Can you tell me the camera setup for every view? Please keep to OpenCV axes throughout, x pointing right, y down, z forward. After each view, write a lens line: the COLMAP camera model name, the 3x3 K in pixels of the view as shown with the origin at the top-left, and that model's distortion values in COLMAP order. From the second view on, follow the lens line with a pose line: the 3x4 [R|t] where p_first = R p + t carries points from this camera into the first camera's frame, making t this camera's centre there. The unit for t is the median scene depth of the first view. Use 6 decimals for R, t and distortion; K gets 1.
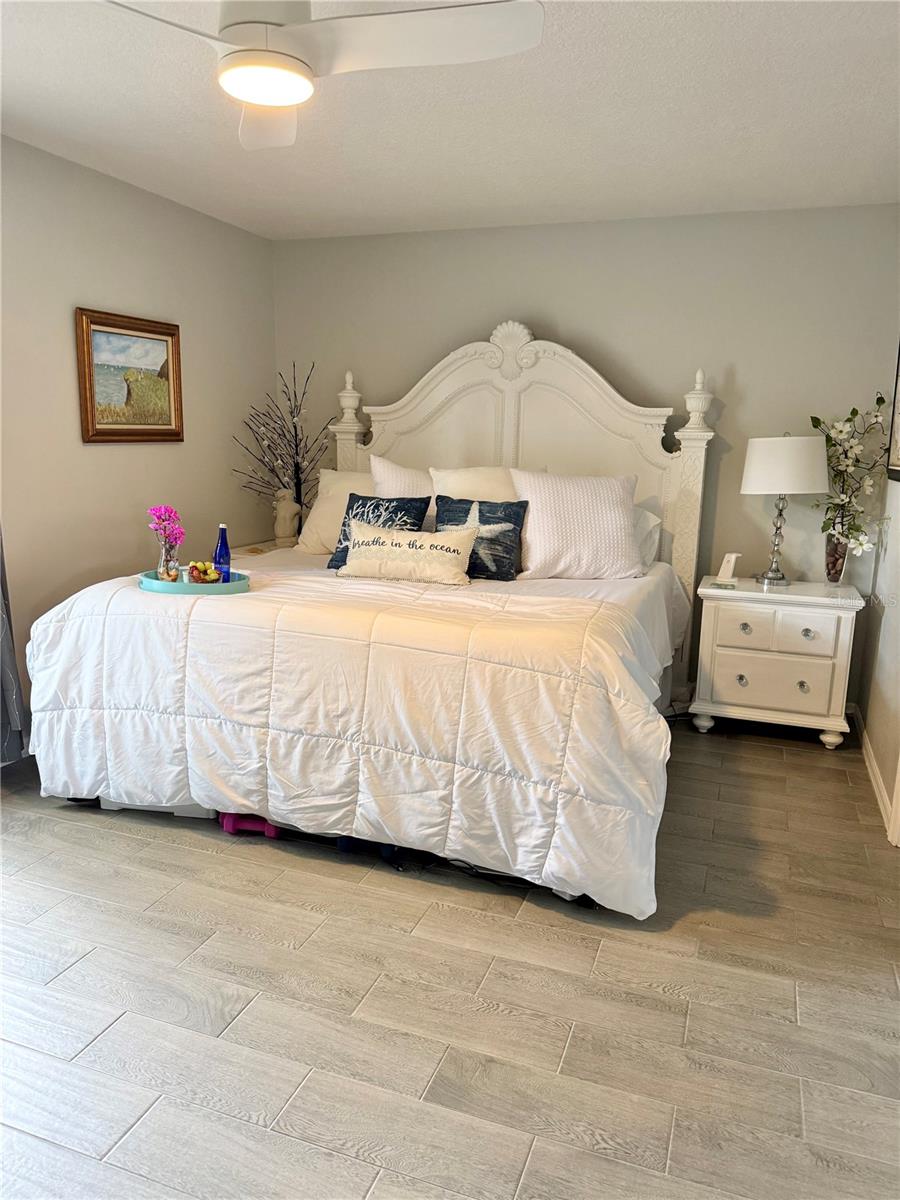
lens RADIAL K [[853.7, 0, 450.0], [0, 853.7, 600.0], [0, 0, 1]] dist [0.000106, -0.000872]
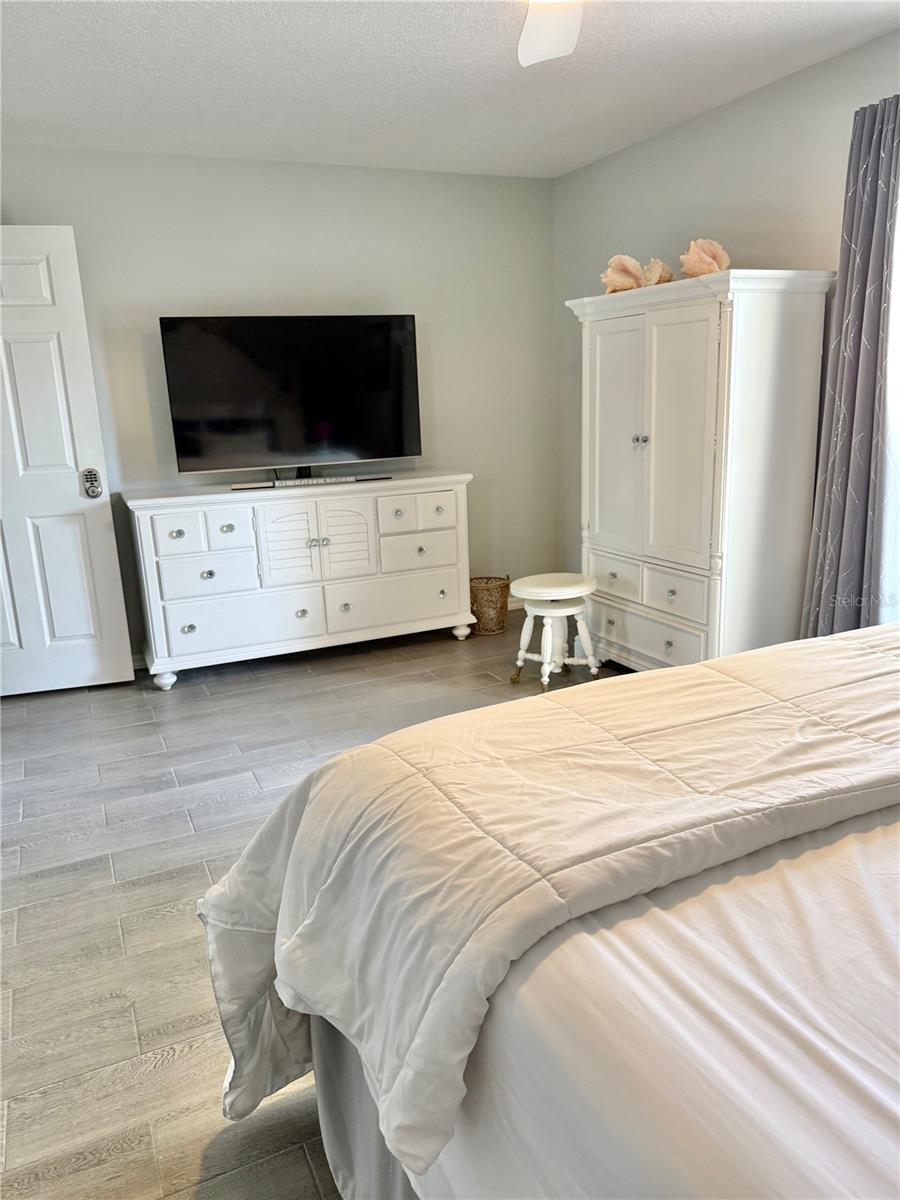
lens RADIAL K [[853.7, 0, 450.0], [0, 853.7, 600.0], [0, 0, 1]] dist [0.000106, -0.000872]
pose [[-0.703852, 0.174663, -0.688538, 0.613940], [-0.115090, 0.928452, 0.353173, -0.302934], [0.700961, 0.327826, -0.633391, 1.732677]]
